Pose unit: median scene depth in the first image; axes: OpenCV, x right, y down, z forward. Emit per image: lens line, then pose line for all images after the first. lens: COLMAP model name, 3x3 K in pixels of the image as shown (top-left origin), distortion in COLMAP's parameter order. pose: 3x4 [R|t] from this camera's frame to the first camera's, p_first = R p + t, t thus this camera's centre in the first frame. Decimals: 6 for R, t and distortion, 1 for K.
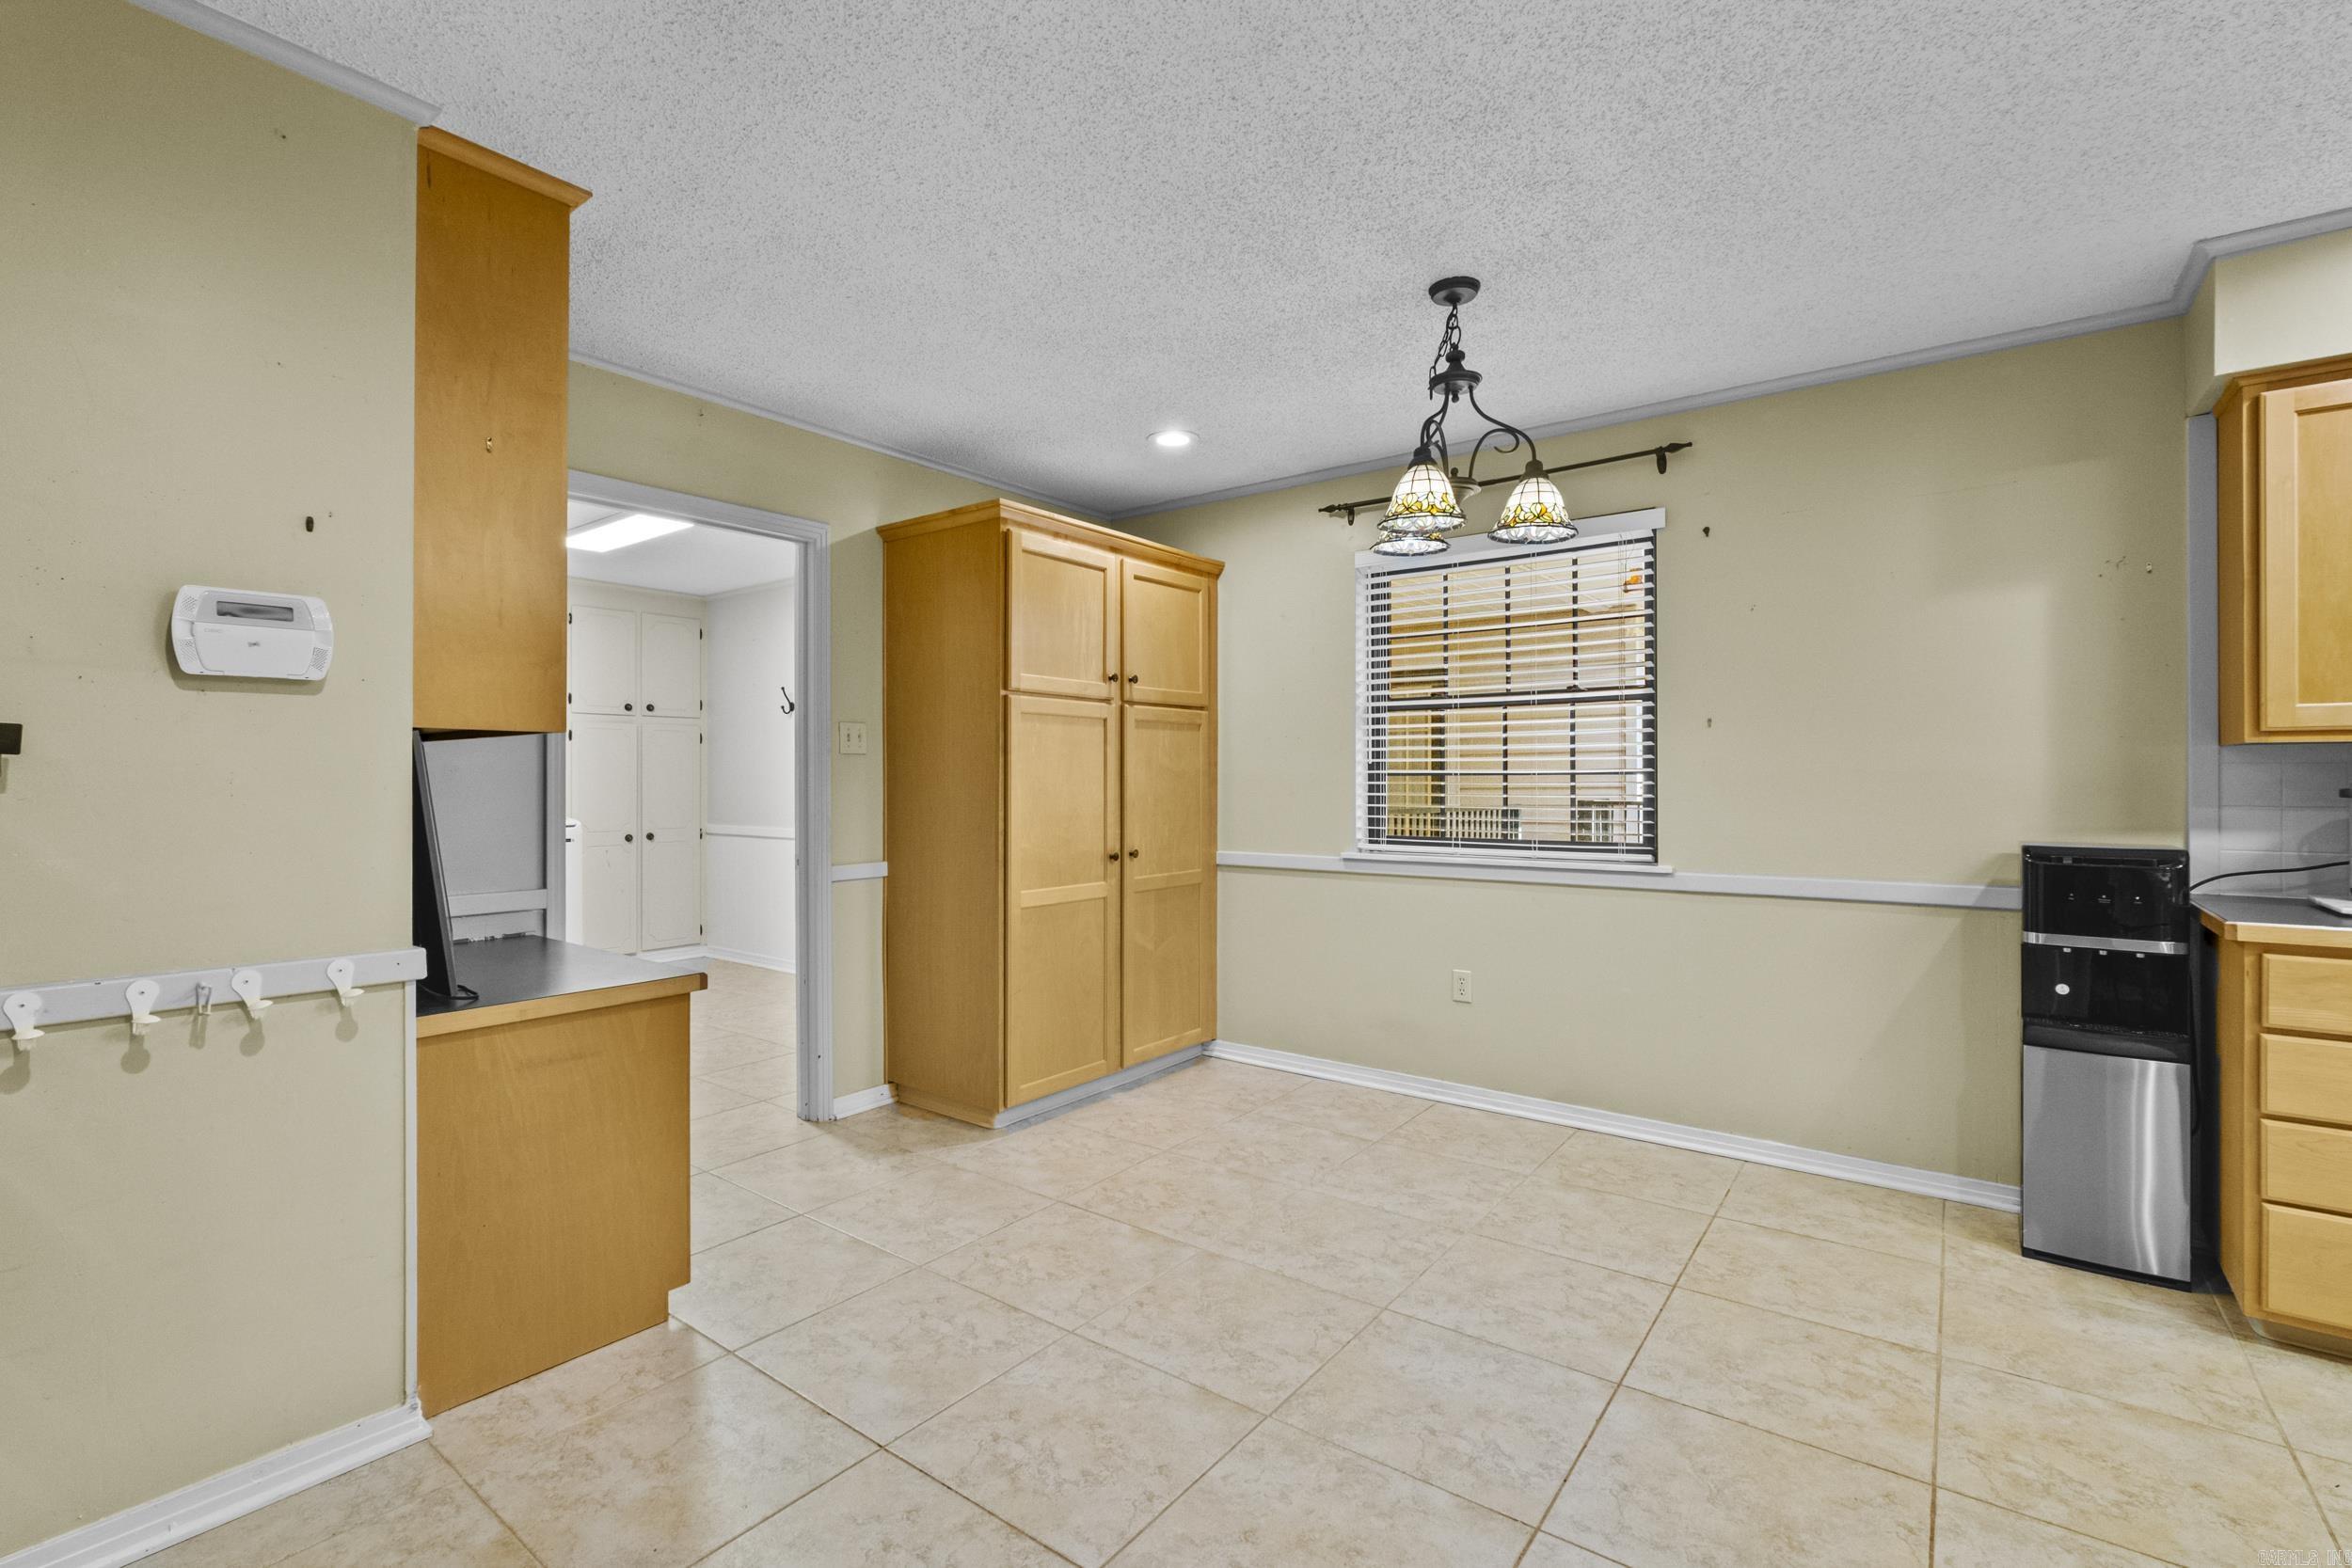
lens RADIAL K [[1039.9, 0, 1180.9], [0, 1039.9, 783.1], [0, 0, 1]] dist [-0.003228, -0.002639]
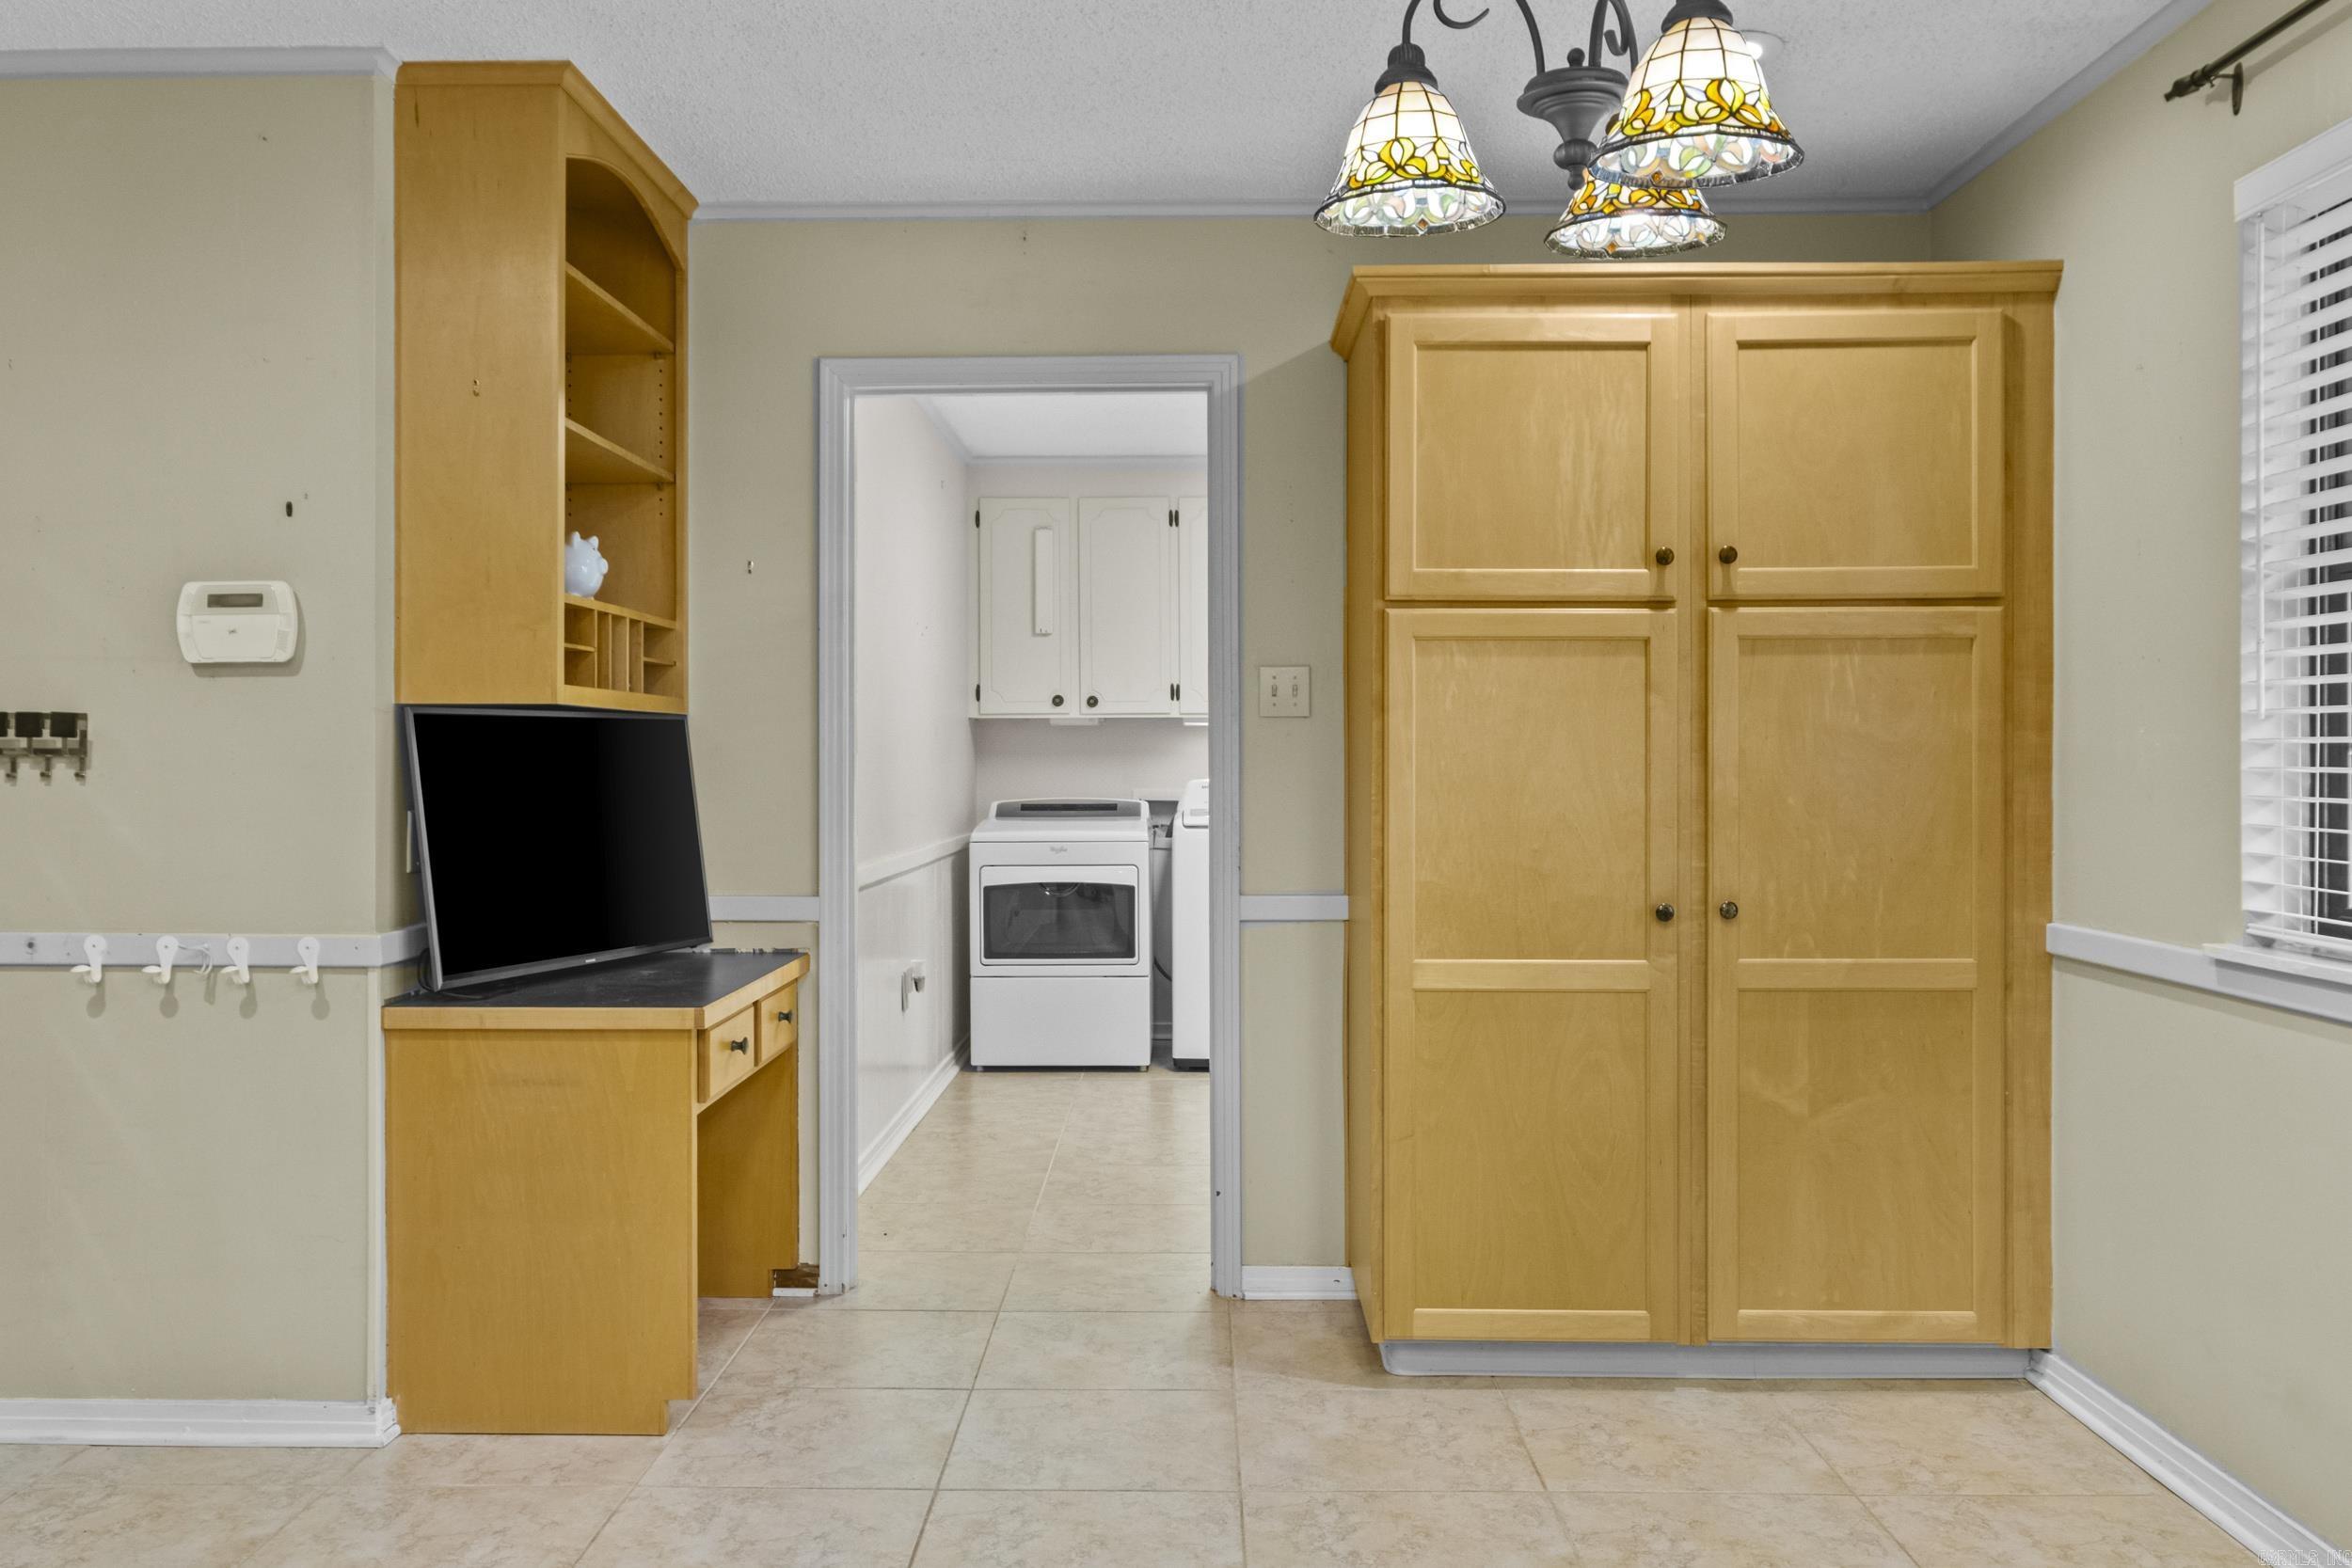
lens RADIAL K [[1914.6, 0, 1119.1], [0, 1914.6, 773.1], [0, 0, 1]] dist [0.006603, 0.006424]
pose [[0.594885, 0.008783, -0.803763, 0.526602], [-0.004041, 0.999960, 0.007936, -0.003277], [0.803801, -0.001473, 0.594897, 0.238030]]
